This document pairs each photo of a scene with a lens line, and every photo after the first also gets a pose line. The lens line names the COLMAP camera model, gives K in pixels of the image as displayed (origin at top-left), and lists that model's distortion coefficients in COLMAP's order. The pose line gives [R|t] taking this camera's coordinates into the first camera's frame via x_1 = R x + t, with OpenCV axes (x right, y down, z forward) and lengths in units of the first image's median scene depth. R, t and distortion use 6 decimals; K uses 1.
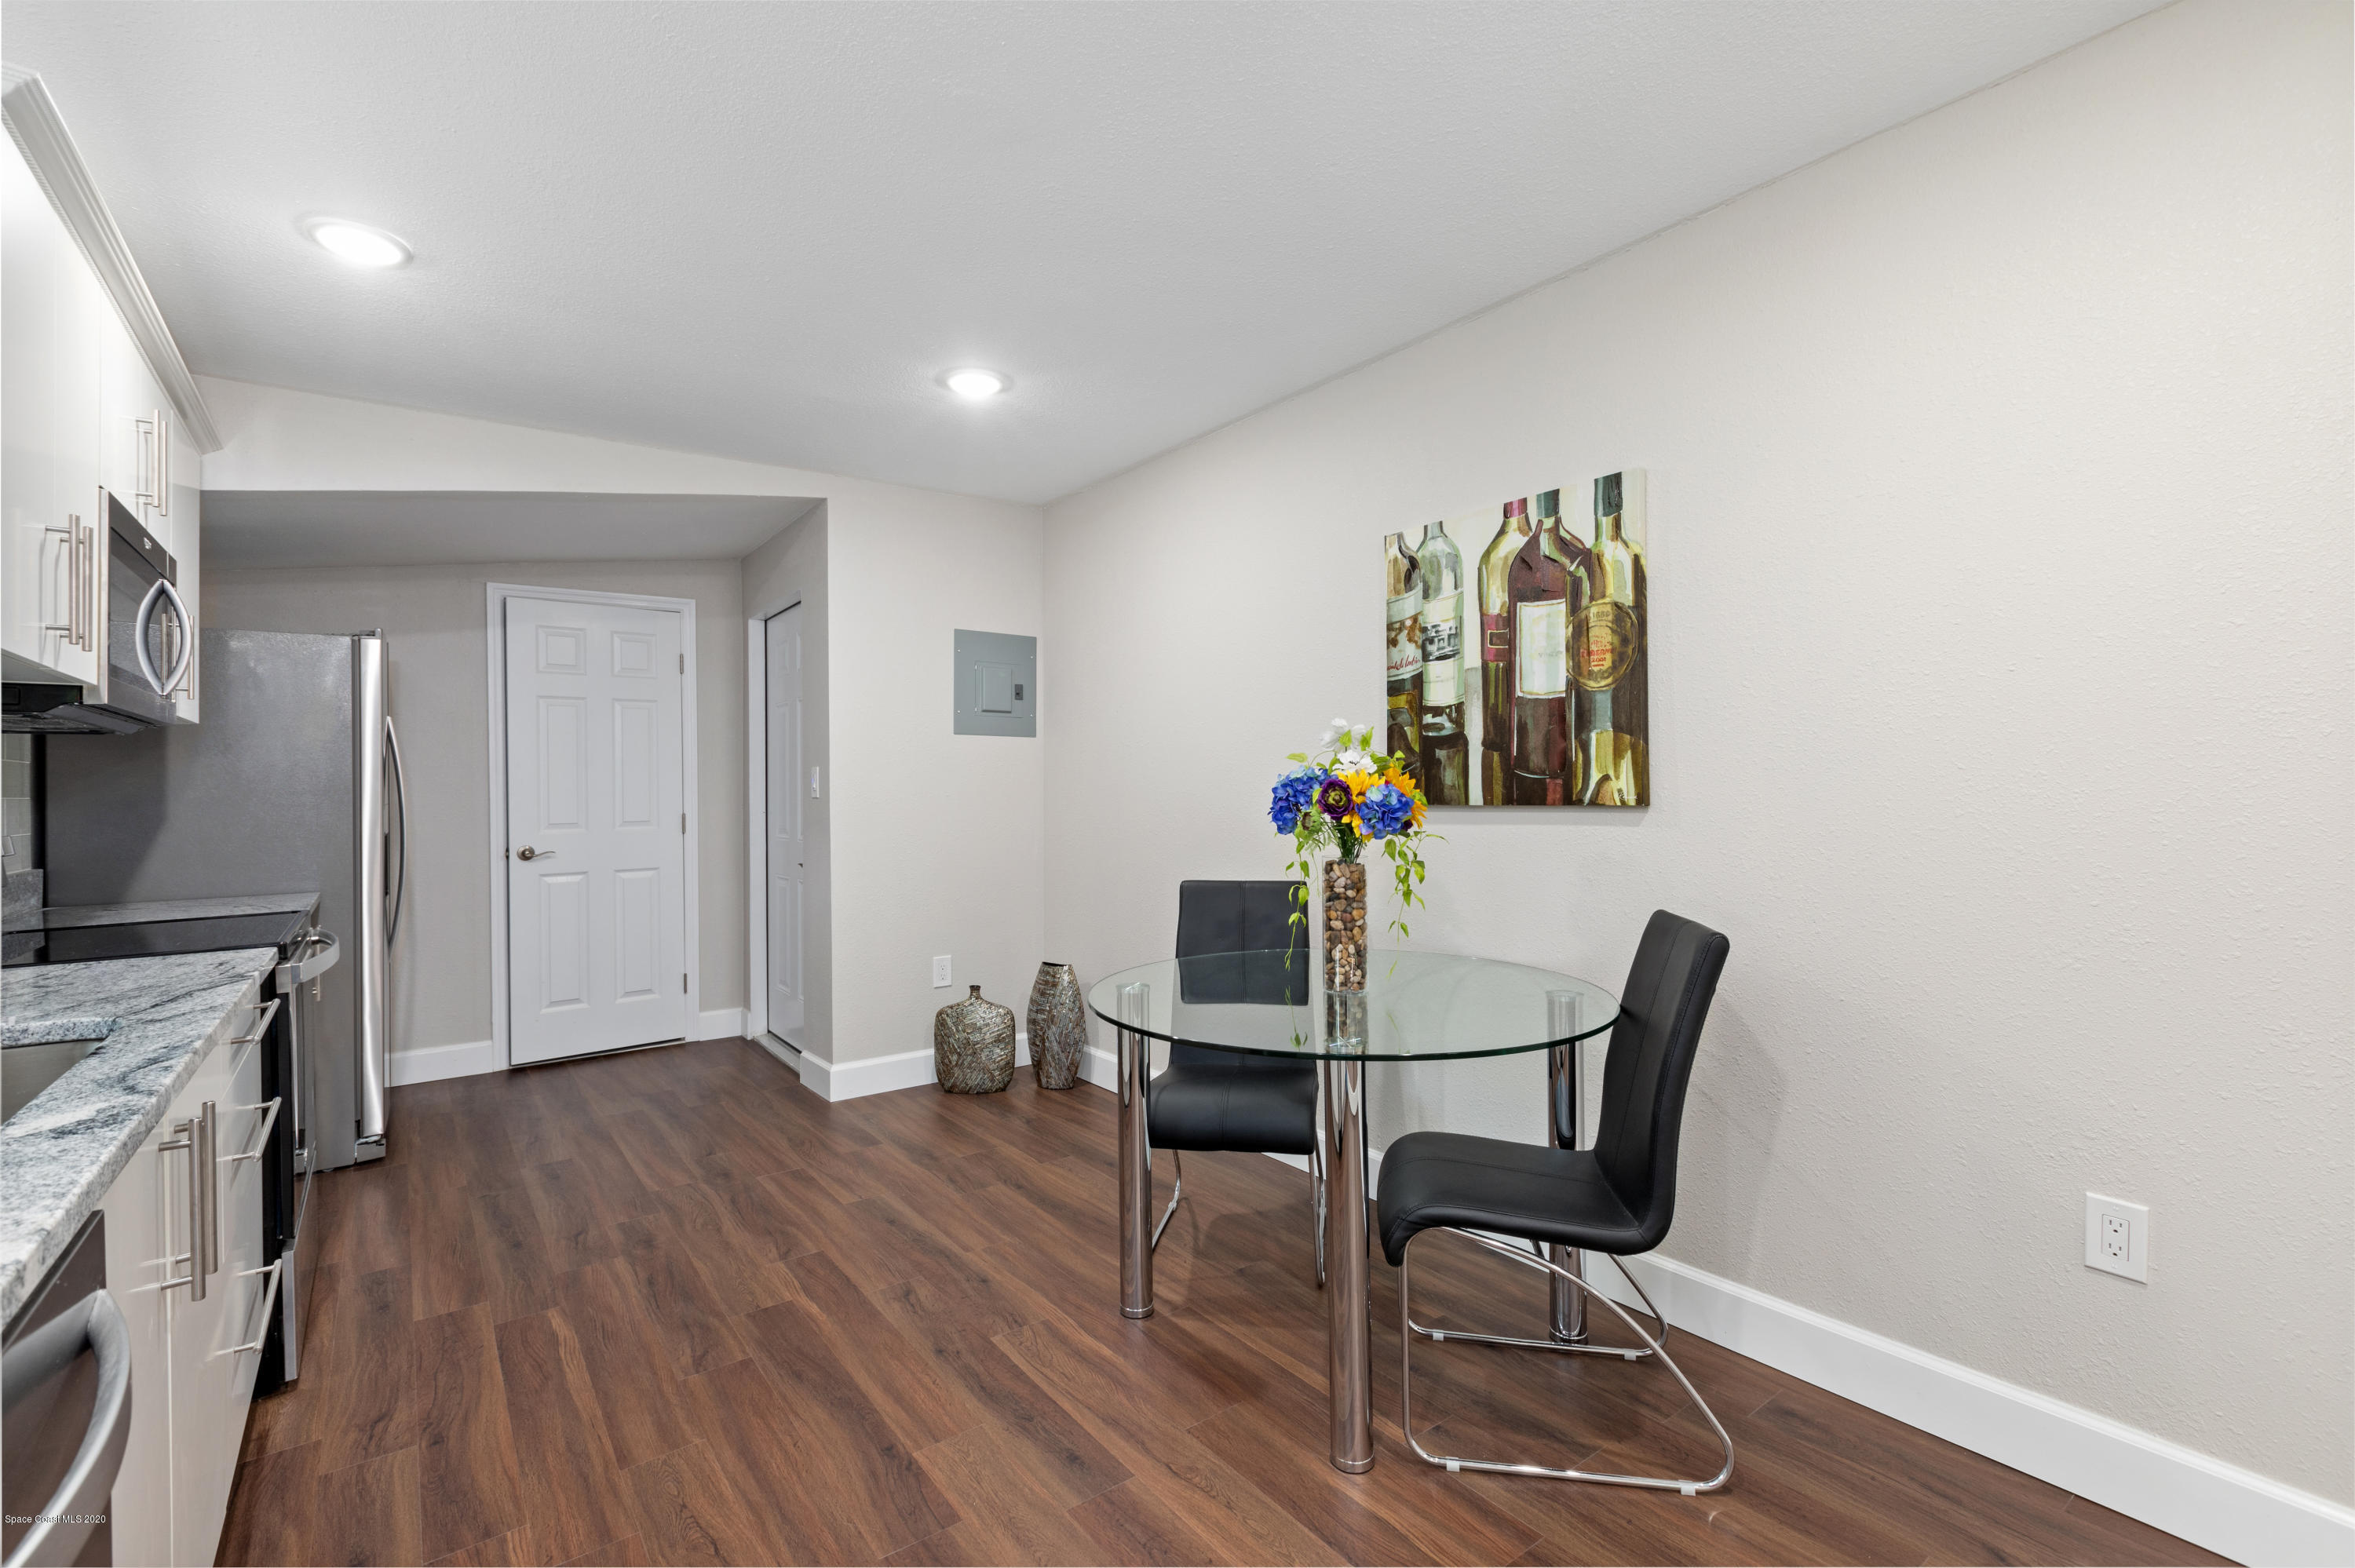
lens RADIAL K [[1055.7, 0, 1163.3], [0, 1055.7, 786.6], [0, 0, 1]] dist [-0.000833, -0.000075]
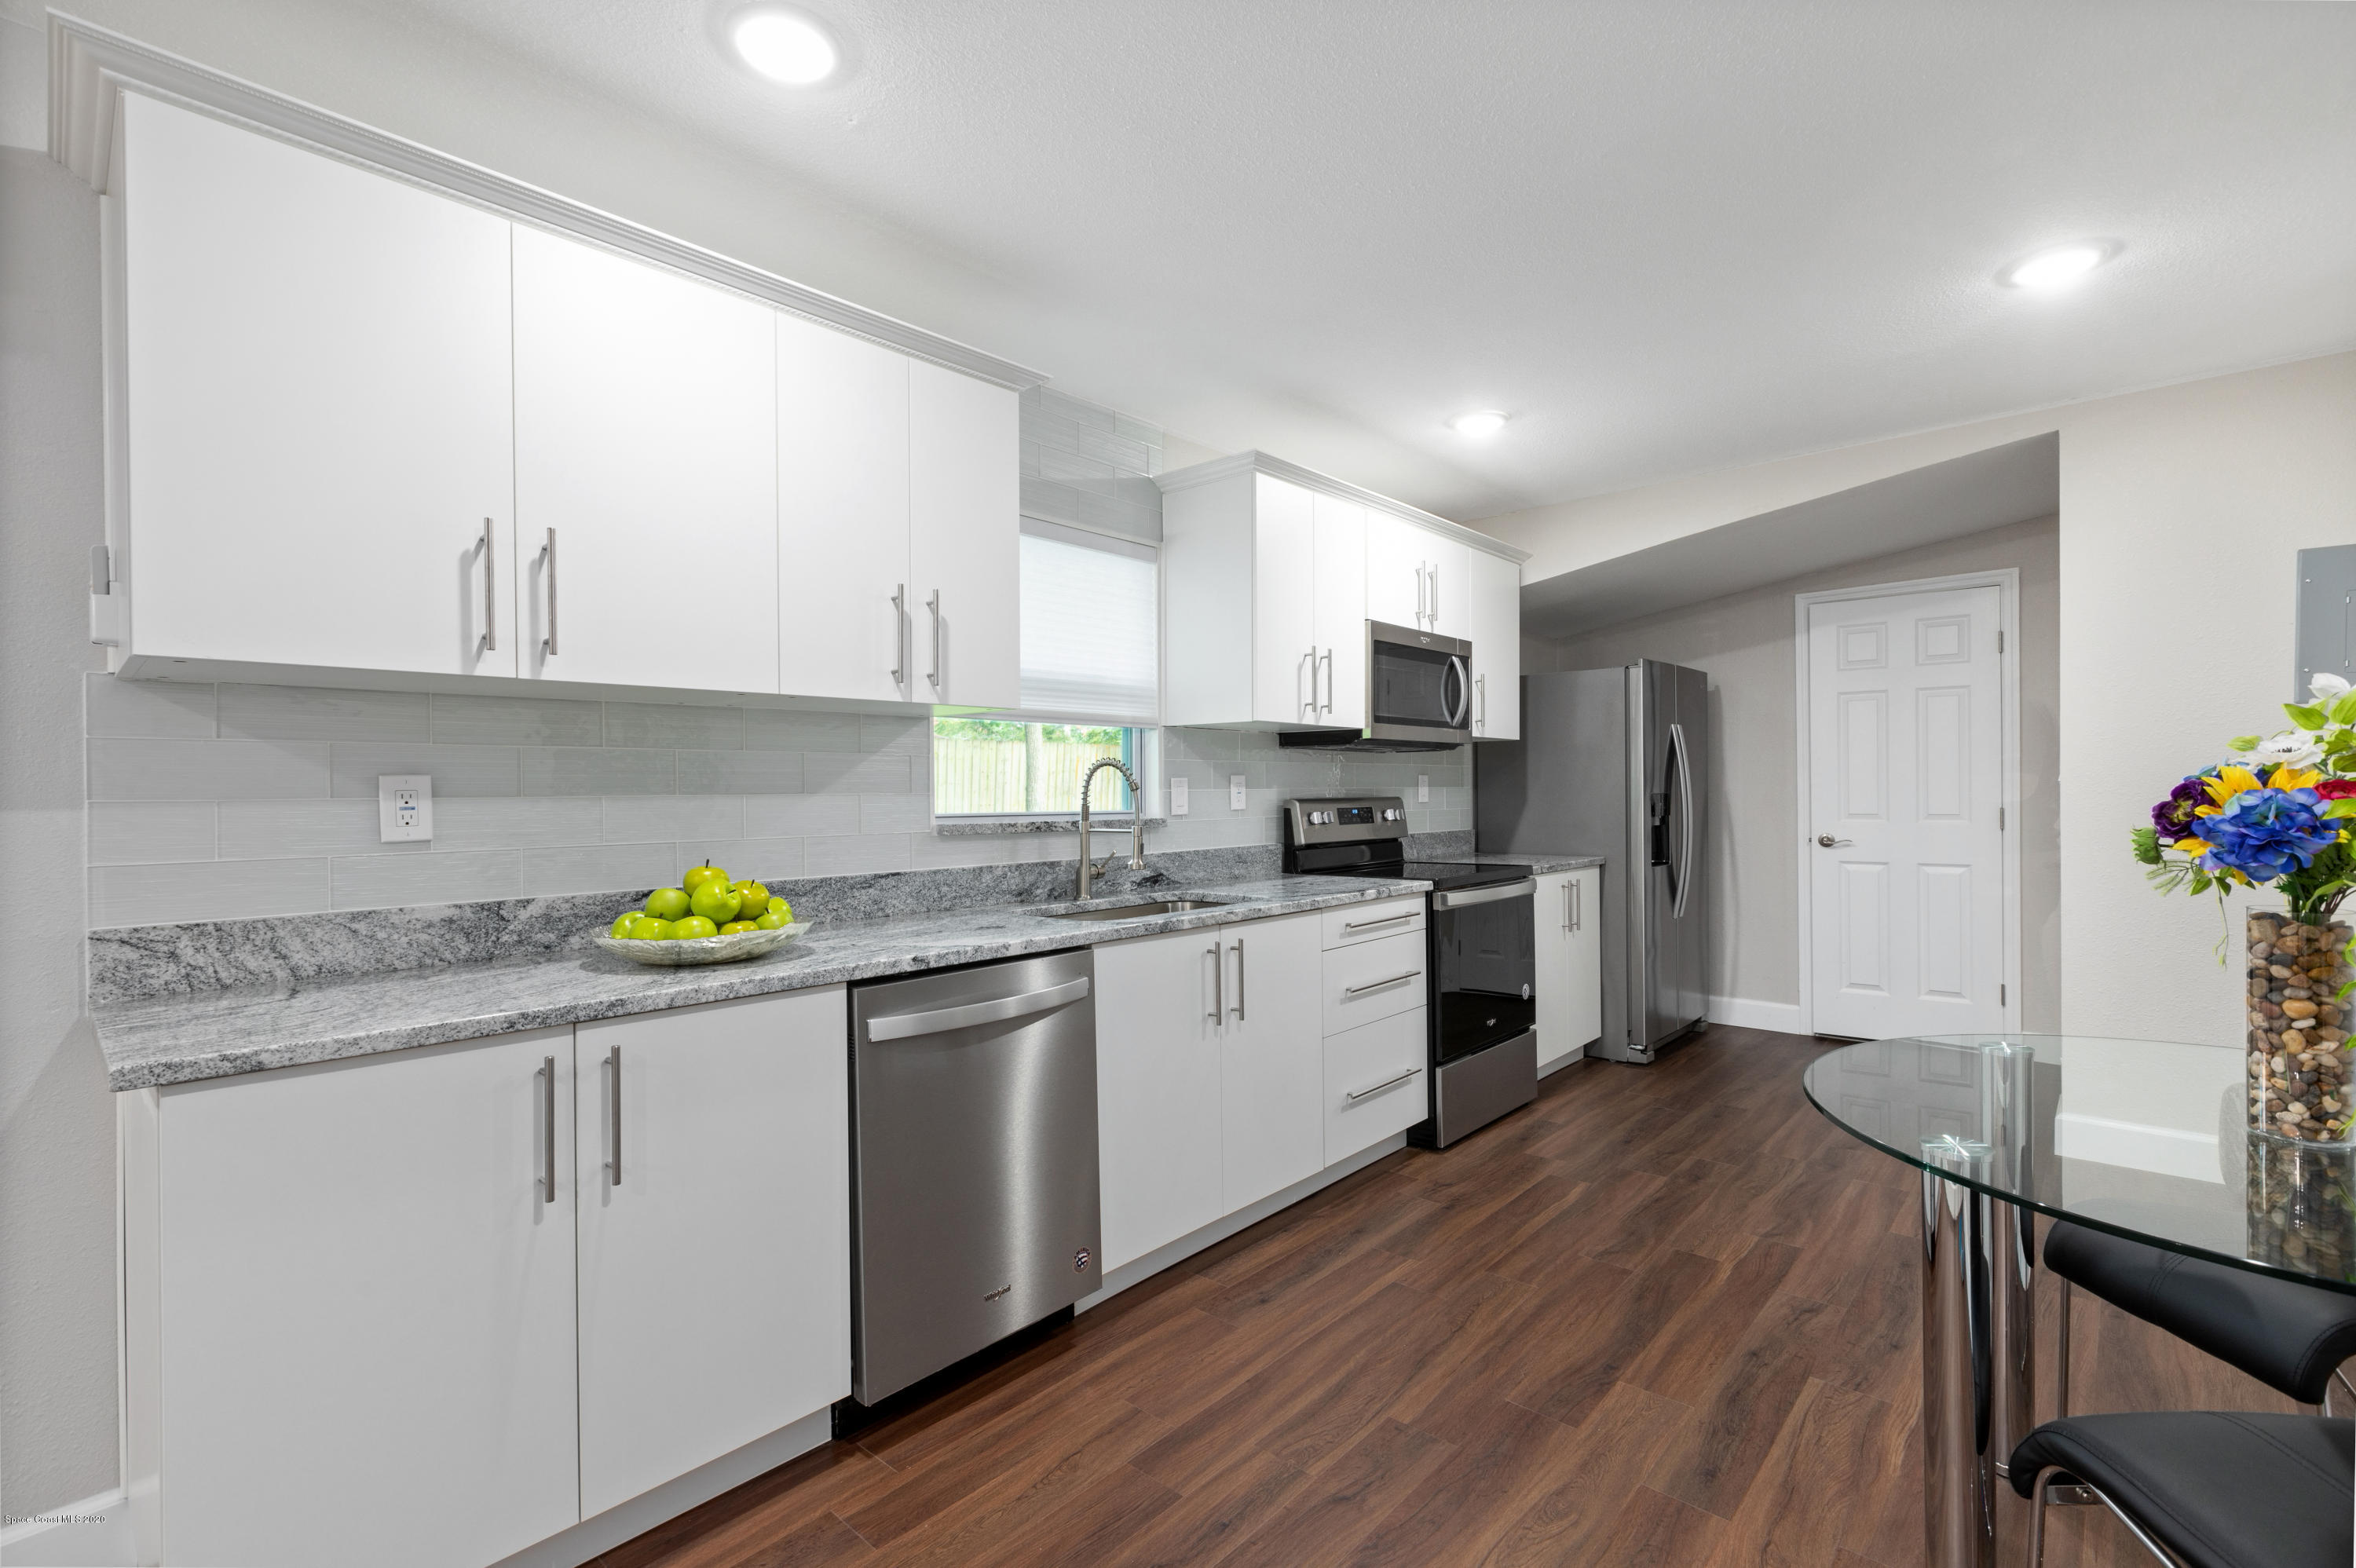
lens RADIAL K [[1056.2, 0, 1163.8], [0, 1056.2, 786.6], [0, 0, 1]] dist [-0.000833, -0.000075]
pose [[0.181985, 0.011259, -0.983237, 0.614129], [0.003061, 0.999923, 0.012017, -0.011923], [0.983297, -0.005196, 0.181936, 0.256759]]
